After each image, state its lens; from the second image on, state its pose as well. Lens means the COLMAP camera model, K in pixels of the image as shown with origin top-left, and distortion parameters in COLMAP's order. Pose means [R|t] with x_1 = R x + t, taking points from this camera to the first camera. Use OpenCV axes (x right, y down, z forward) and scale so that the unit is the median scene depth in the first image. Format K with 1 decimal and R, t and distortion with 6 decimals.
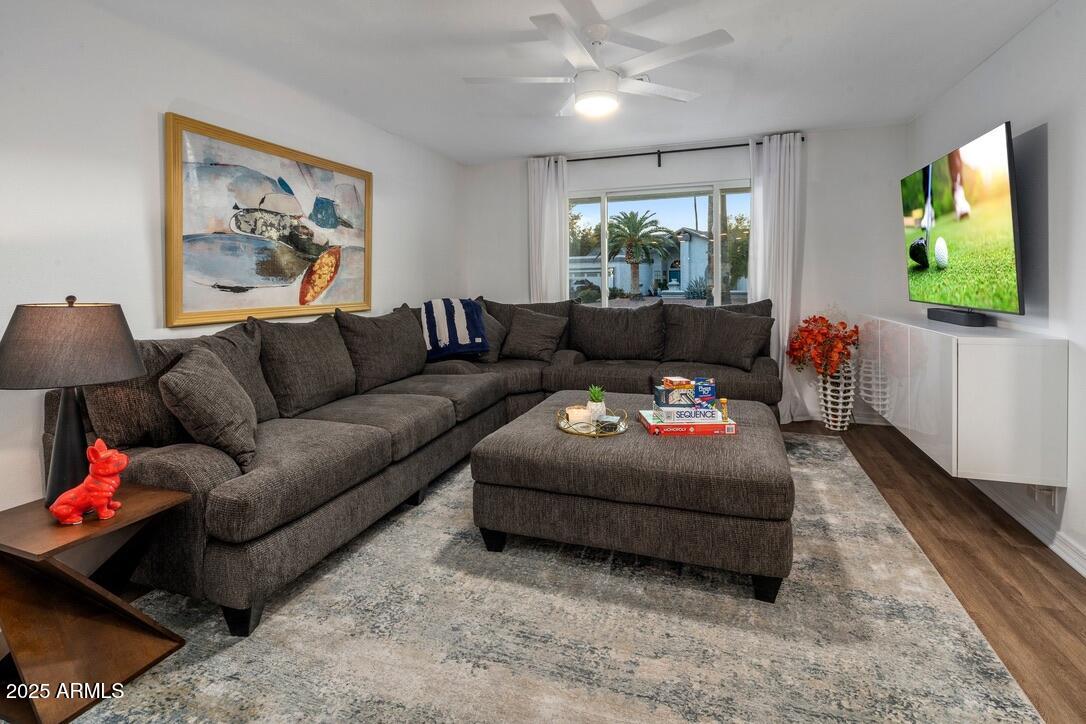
lens RADIAL K [[537.6, 0, 542.7], [0, 537.6, 291.8], [0, 0, 1]] dist [-0.001576, -0.001239]
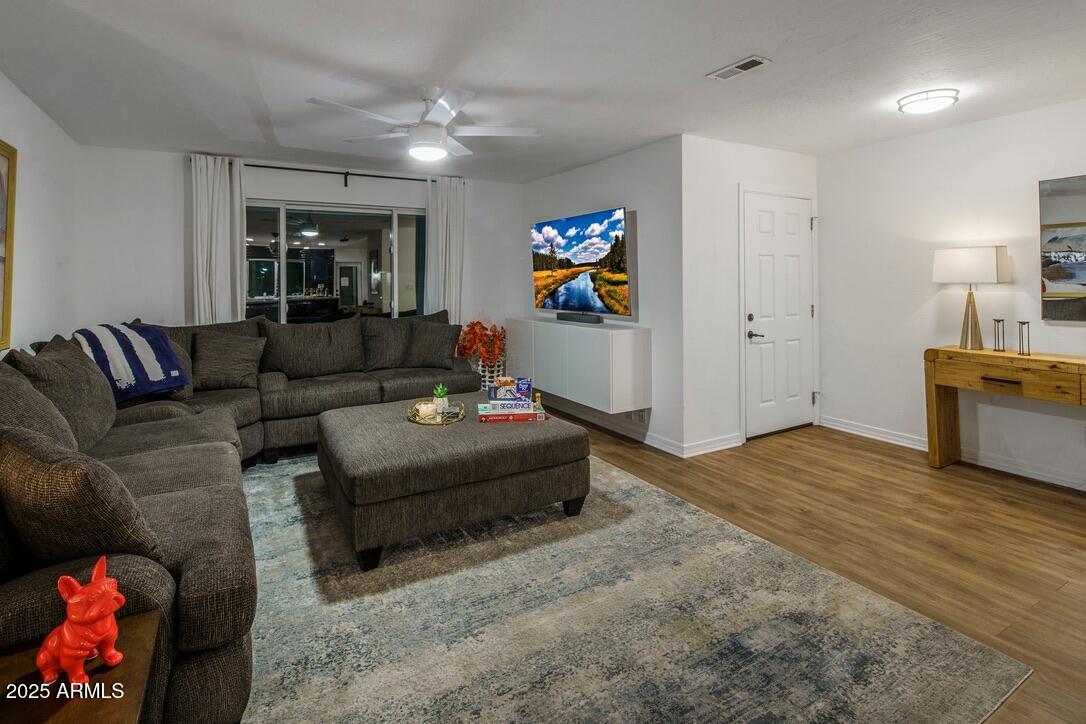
lens RADIAL K [[533.1, 0, 543.8], [0, 533.1, 284.3], [0, 0, 1]] dist [-0.000369, 0.000342]
pose [[0.647137, -0.001770, 0.762372, -0.675733], [0.017018, 0.999782, -0.012125, -0.047772], [-0.762184, 0.020820, 0.647025, 0.075577]]
